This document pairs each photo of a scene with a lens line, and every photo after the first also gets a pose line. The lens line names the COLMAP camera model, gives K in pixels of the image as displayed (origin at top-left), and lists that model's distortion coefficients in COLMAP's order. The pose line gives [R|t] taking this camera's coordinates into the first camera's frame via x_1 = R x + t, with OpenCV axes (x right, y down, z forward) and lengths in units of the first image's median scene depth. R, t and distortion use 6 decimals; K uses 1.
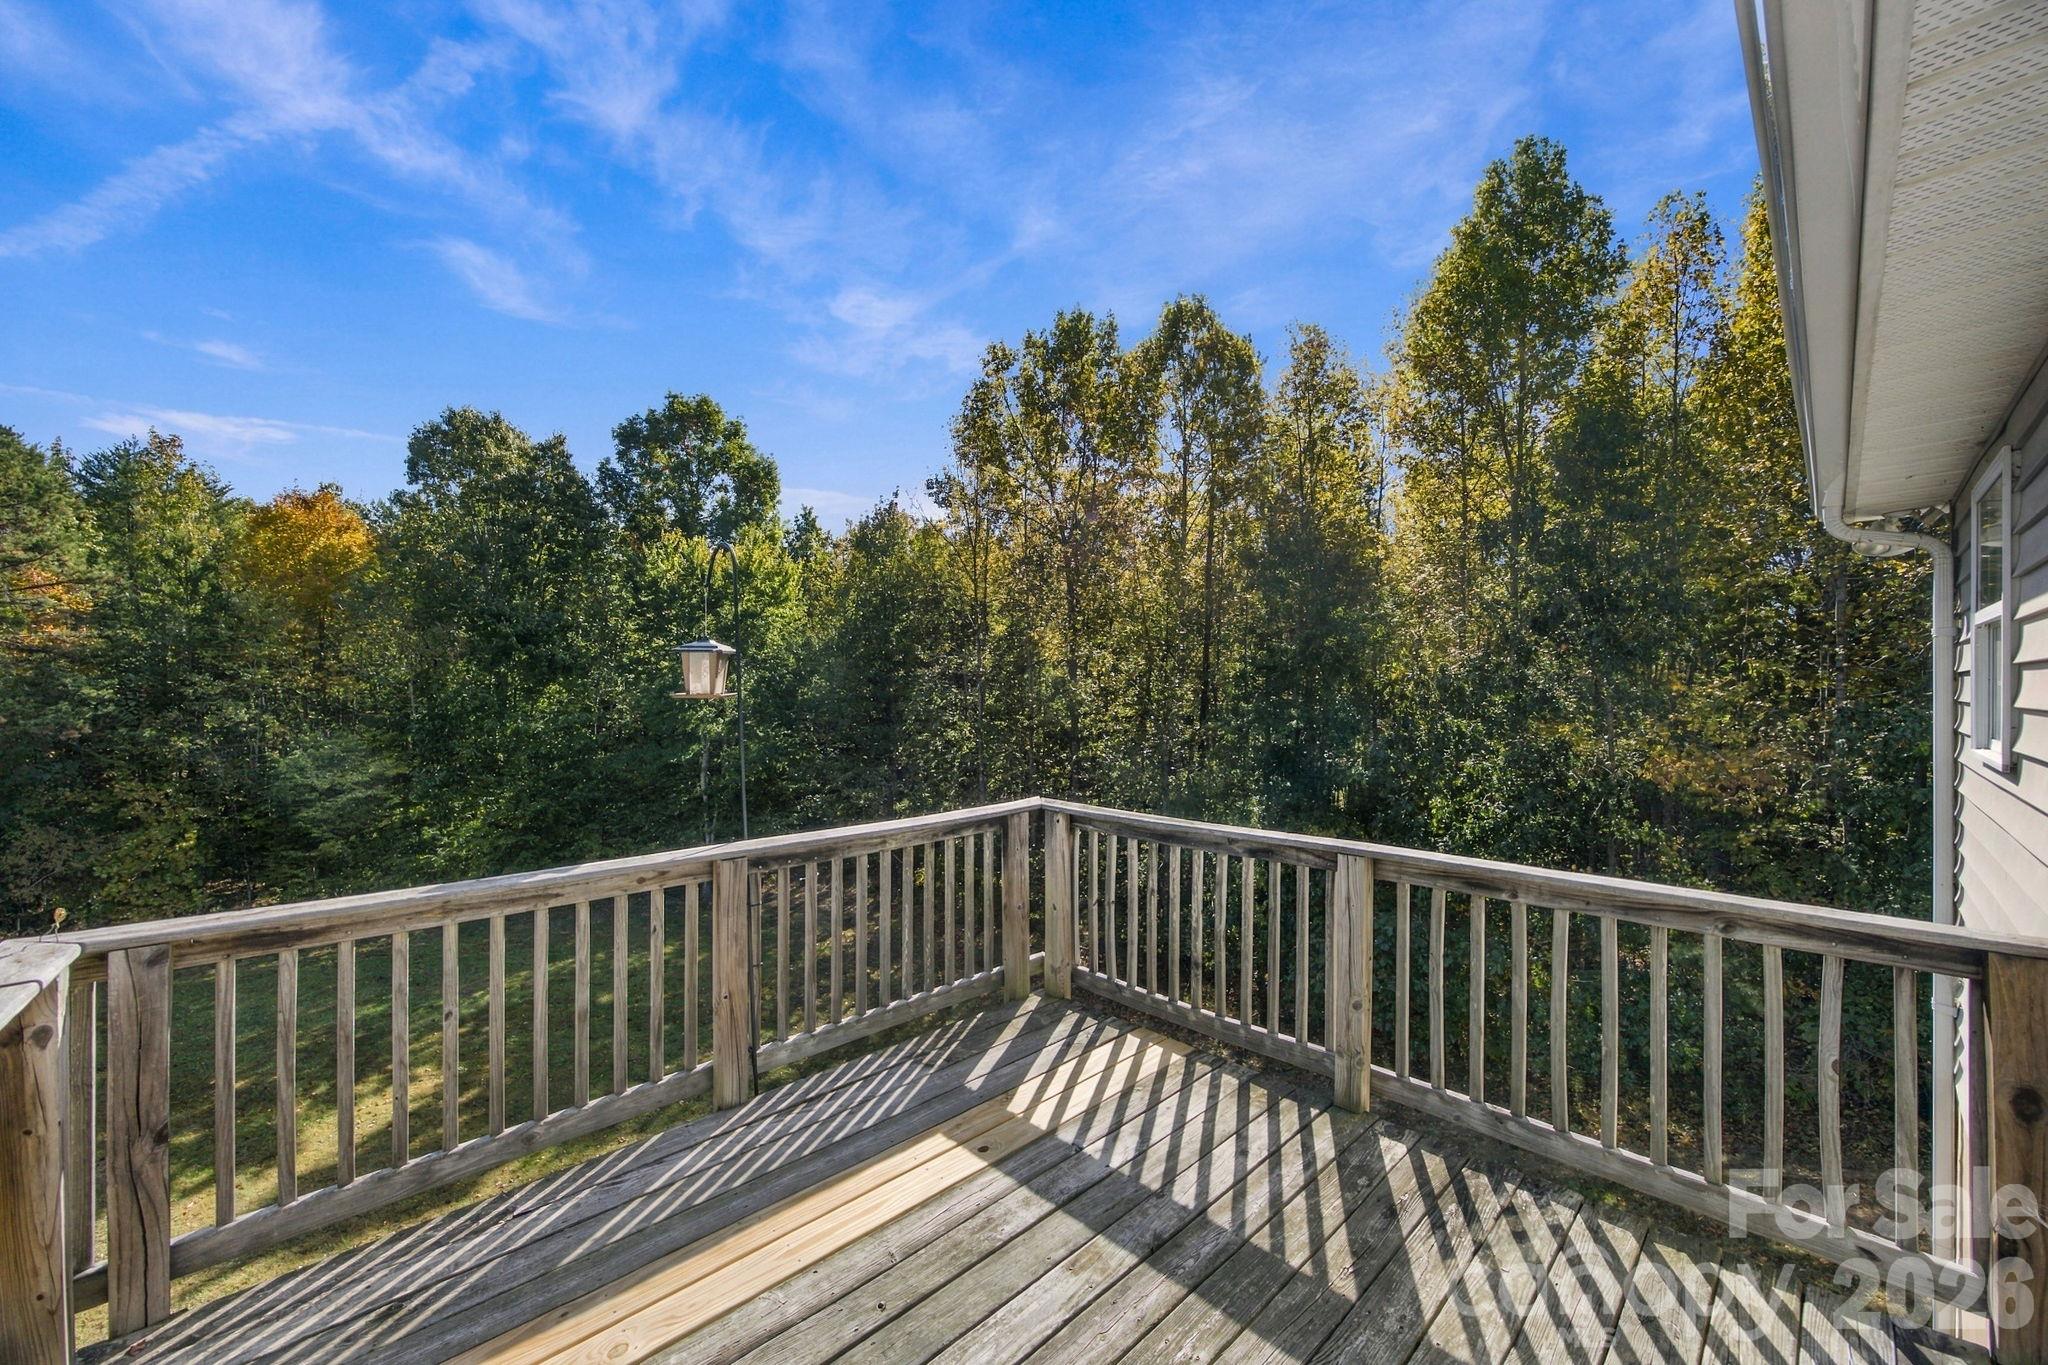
lens RADIAL K [[801.6, 0, 1024.0], [0, 801.6, 682.5], [0, 0, 1]] dist [0.001623, 0.000214]
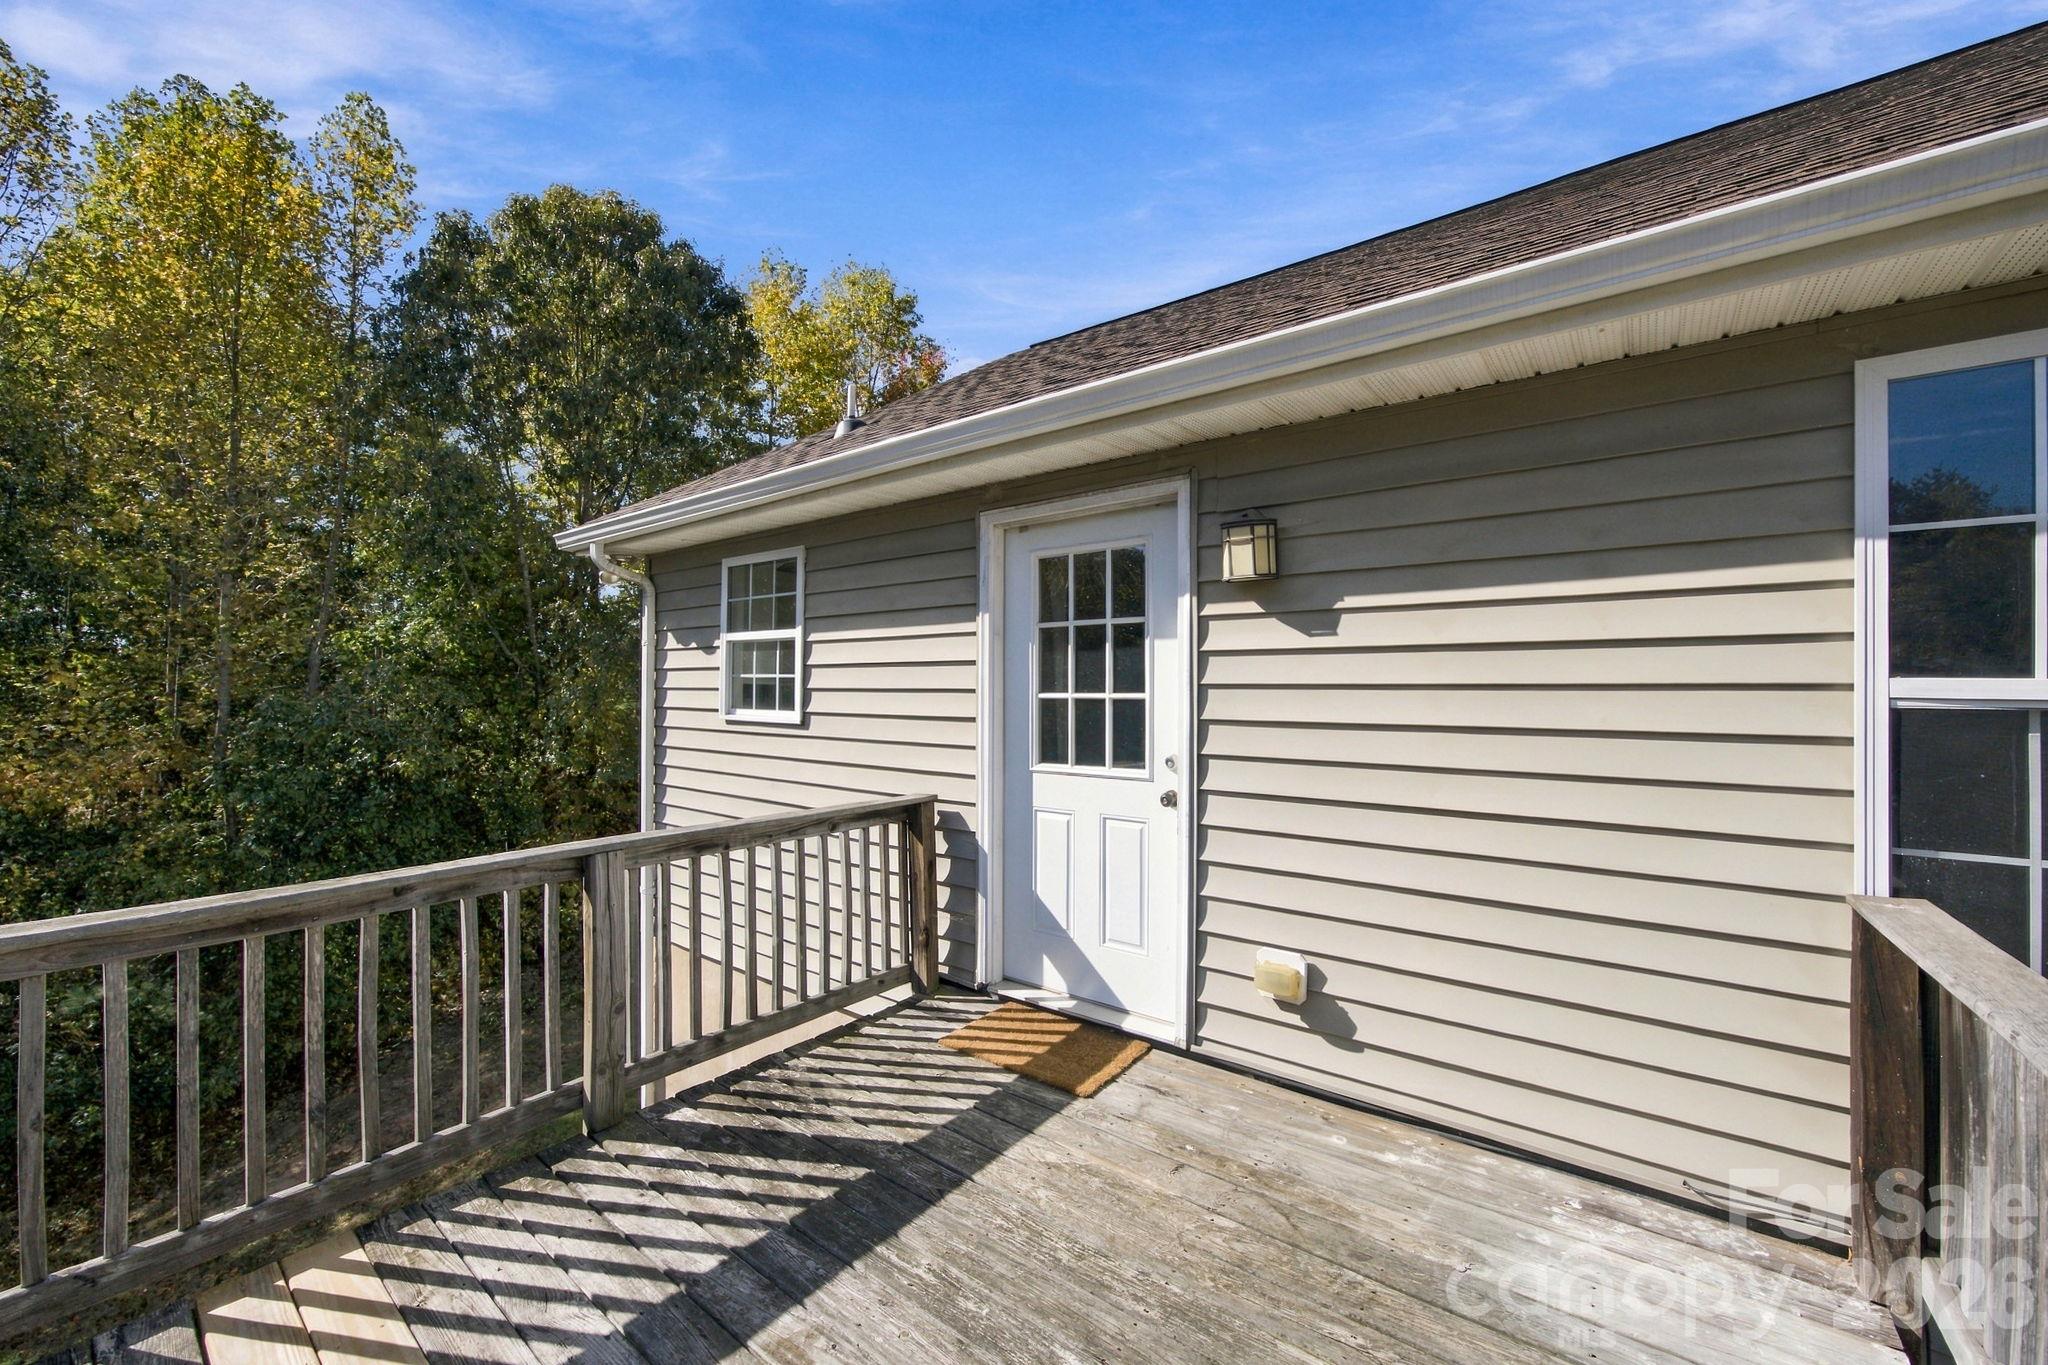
lens RADIAL K [[801.6, 0, 1024.0], [0, 801.6, 682.5], [0, 0, 1]] dist [0.001623, 0.000214]
pose [[-0.142382, 0.008455, 0.989776, -0.632848], [-0.008424, 0.999917, -0.009753, 0.028232], [-0.989776, -0.009726, -0.142299, 0.718916]]
